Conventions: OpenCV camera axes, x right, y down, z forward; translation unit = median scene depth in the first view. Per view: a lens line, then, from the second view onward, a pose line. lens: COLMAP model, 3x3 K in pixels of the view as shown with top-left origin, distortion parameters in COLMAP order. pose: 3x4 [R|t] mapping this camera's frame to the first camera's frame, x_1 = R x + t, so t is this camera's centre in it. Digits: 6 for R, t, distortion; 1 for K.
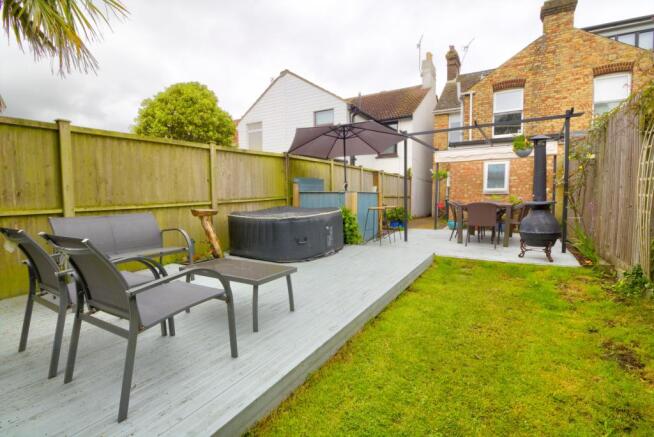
lens RADIAL K [[309.3, 0, 328.9], [0, 309.3, 216.3], [0, 0, 1]] dist [-0.003123, -0.000520]
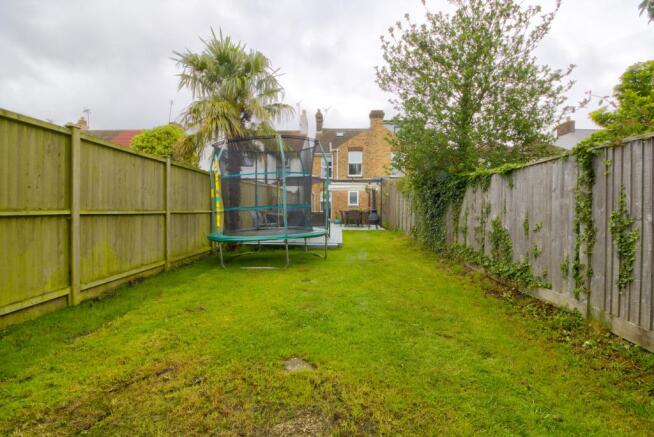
lens RADIAL K [[309.3, 0, 328.9], [0, 309.3, 216.3], [0, 0, 1]] dist [-0.003123, -0.000520]
pose [[0.883411, 0.008905, 0.468515, -0.448952], [0.010644, 0.999180, -0.039062, 0.055572], [-0.468479, 0.039494, 0.882592, -0.581694]]
